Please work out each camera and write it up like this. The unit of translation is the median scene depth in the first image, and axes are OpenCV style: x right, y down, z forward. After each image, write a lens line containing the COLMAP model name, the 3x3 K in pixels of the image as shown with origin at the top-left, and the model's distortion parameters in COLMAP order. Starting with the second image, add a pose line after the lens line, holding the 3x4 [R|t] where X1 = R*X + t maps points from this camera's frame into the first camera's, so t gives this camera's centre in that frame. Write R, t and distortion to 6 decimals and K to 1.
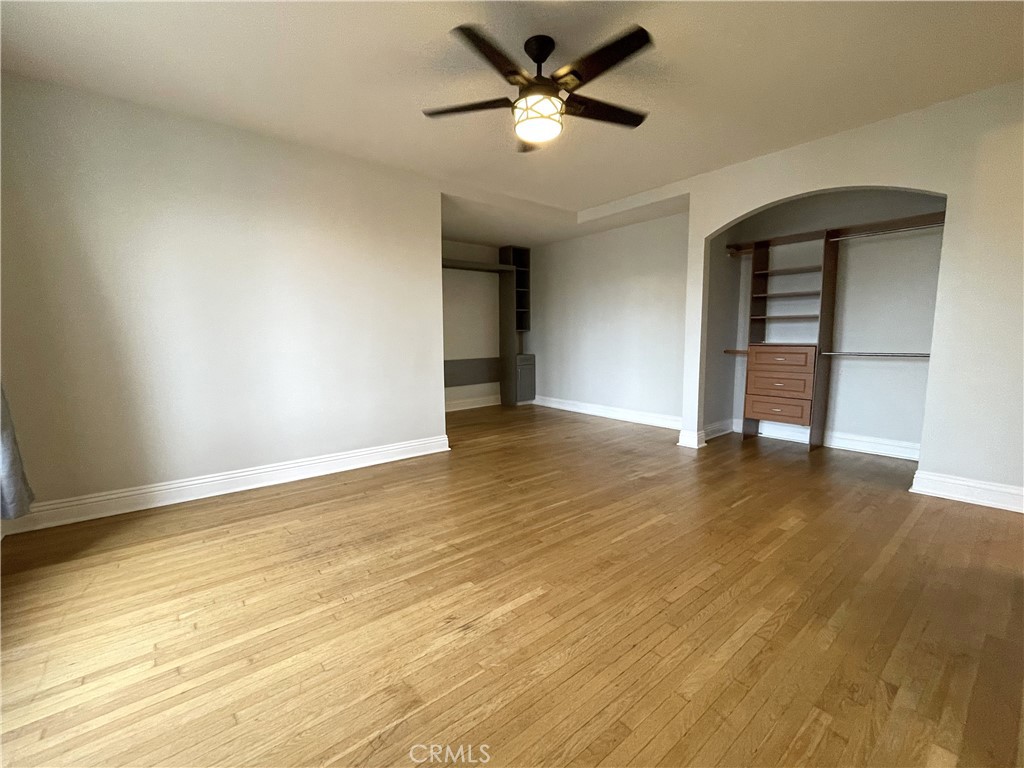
lens RADIAL K [[418.4, 0, 512.0], [0, 418.4, 384.0], [0, 0, 1]] dist [-0.016070, 0.000034]
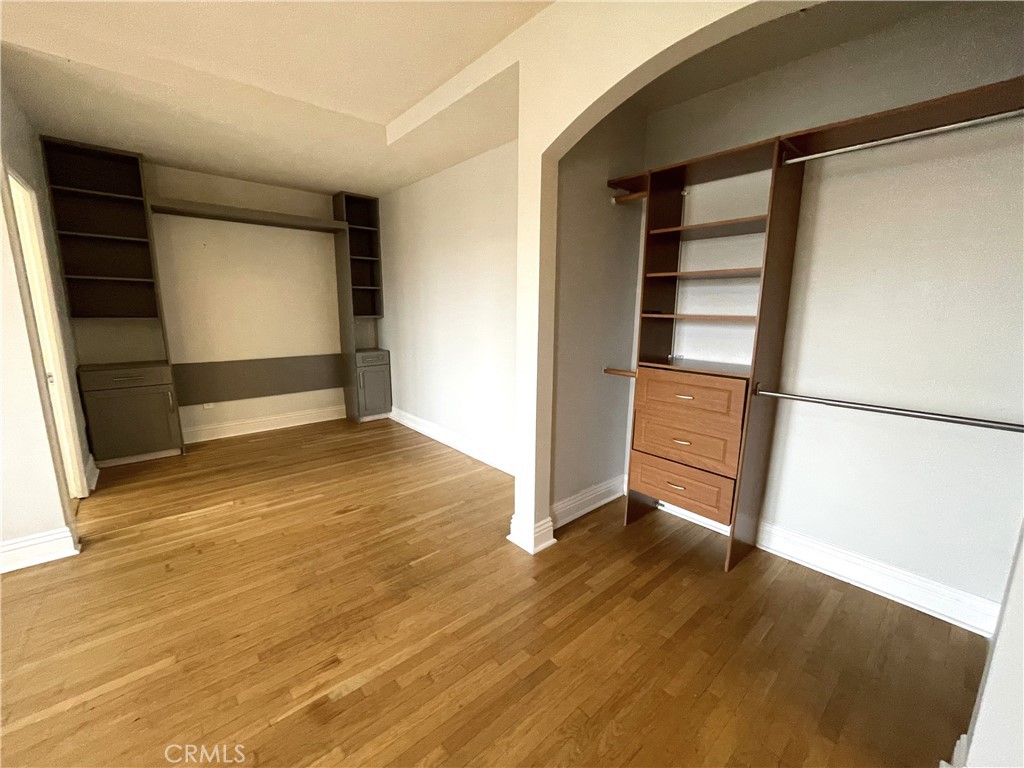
lens RADIAL K [[418.4, 0, 512.0], [0, 418.4, 384.0], [0, 0, 1]] dist [-0.016070, 0.000034]
pose [[0.998109, 0.009921, 0.060666, 0.361086], [-0.013627, 0.998045, 0.060990, -0.097223], [-0.059942, -0.061702, 0.996293, 0.443453]]
